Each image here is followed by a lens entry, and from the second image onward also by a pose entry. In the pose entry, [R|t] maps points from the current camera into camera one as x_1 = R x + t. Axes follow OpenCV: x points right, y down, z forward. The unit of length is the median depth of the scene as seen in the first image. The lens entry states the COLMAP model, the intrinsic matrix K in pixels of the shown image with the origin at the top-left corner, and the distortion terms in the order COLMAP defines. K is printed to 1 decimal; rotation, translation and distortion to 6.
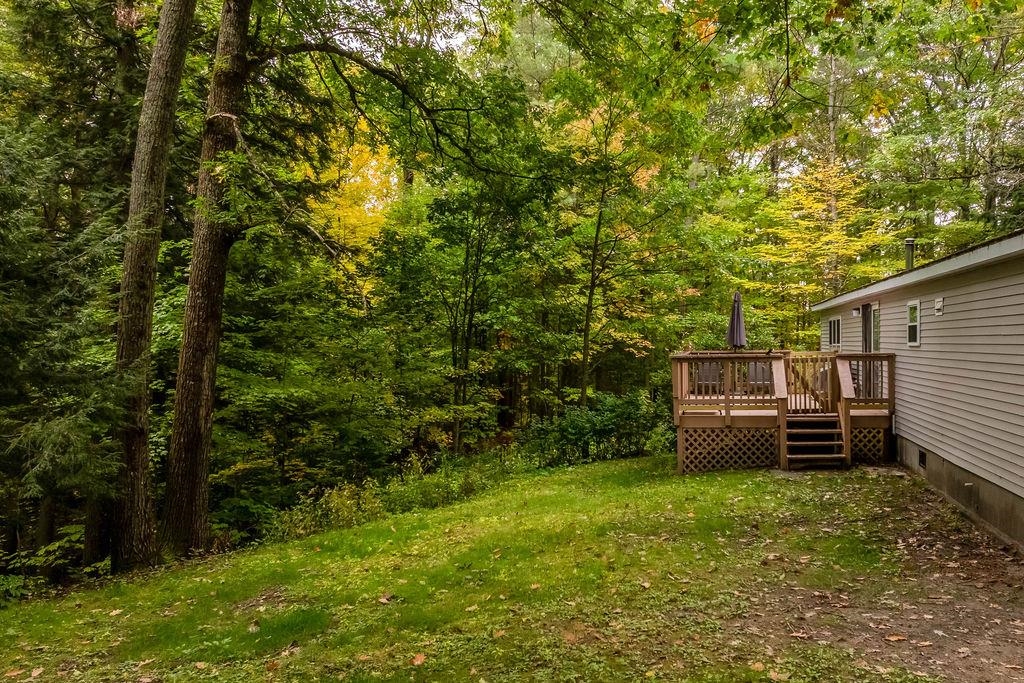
lens RADIAL K [[946.3, 0, 478.5], [0, 946.3, 341.9], [0, 0, 1]] dist [0.121221, 0.002388]
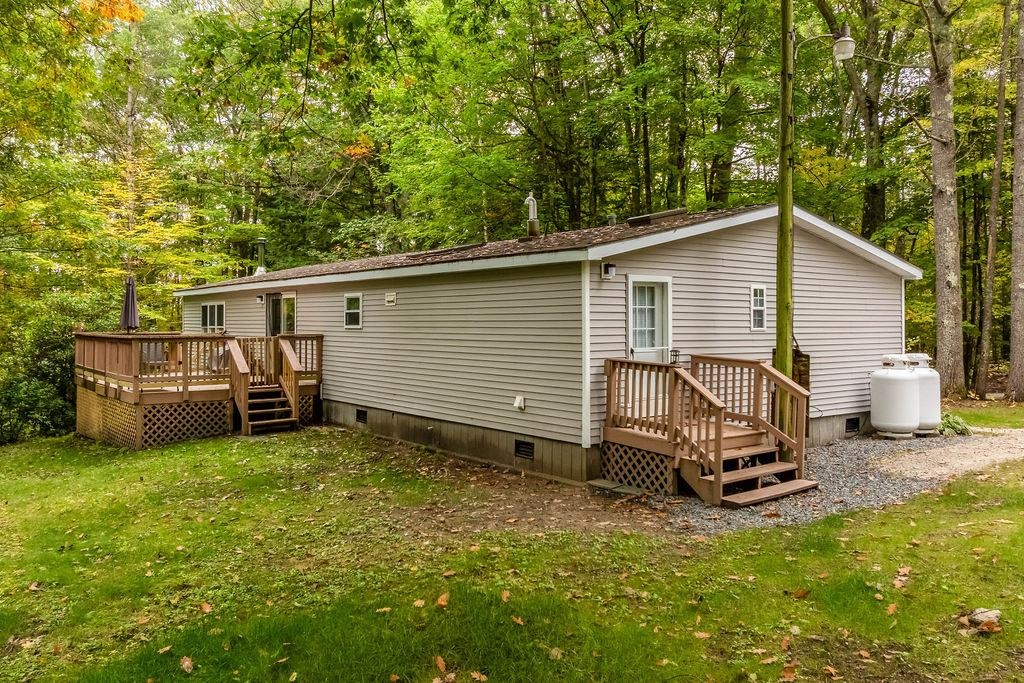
lens RADIAL K [[946.3, 0, 478.5], [0, 946.3, 341.9], [0, 0, 1]] dist [0.121221, 0.002388]
pose [[0.695429, 0.001310, 0.718593, -0.292051], [-0.013288, 0.999851, 0.011036, 0.005112], [-0.718472, -0.017223, 0.695343, 0.007027]]
